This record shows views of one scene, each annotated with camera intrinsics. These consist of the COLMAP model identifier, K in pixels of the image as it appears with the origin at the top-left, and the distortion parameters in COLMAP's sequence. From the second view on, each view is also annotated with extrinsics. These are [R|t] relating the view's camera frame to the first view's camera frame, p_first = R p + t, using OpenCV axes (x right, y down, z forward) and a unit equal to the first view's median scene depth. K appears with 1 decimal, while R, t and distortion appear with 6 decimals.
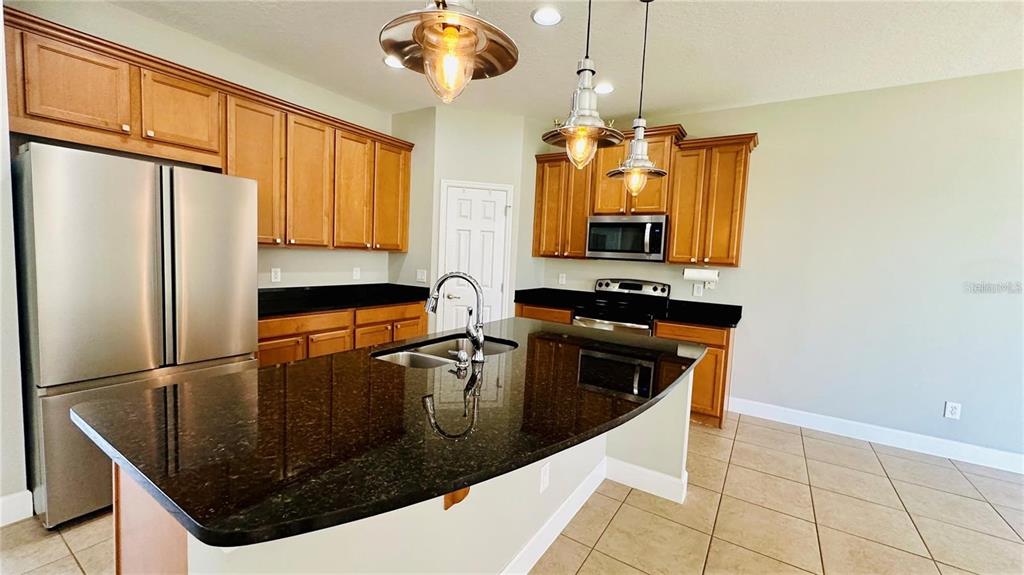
lens RADIAL K [[409.1, 0, 512.0], [0, 409.1, 287.5], [0, 0, 1]] dist [-0.005001, 0.000949]
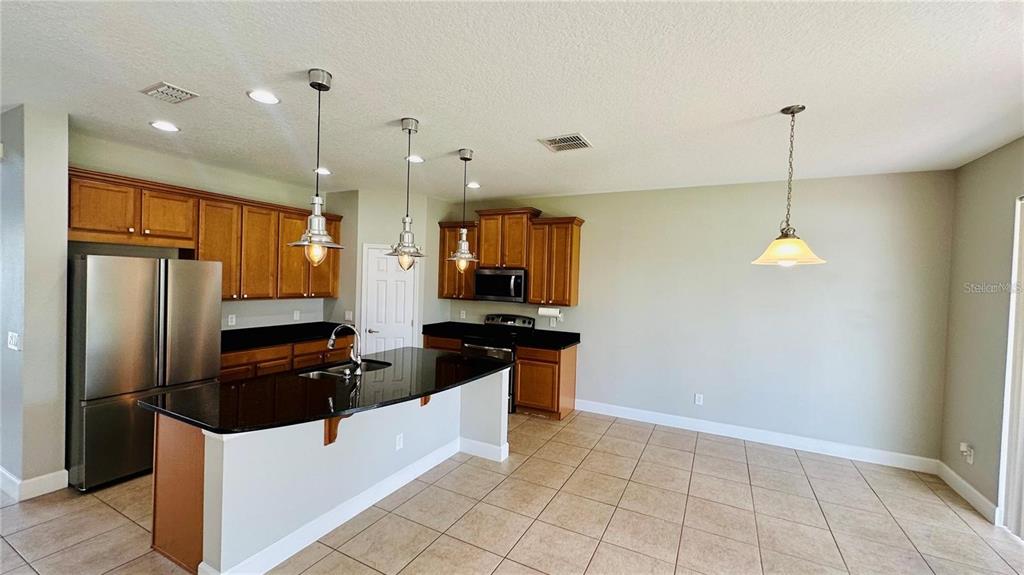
lens RADIAL K [[409.1, 0, 512.0], [0, 409.1, 287.5], [0, 0, 1]] dist [-0.005001, 0.000949]
pose [[0.995340, -0.016548, 0.094997, 0.209283], [0.021958, 0.998179, -0.056191, -0.040463], [-0.093894, 0.058015, 0.993890, -0.417779]]
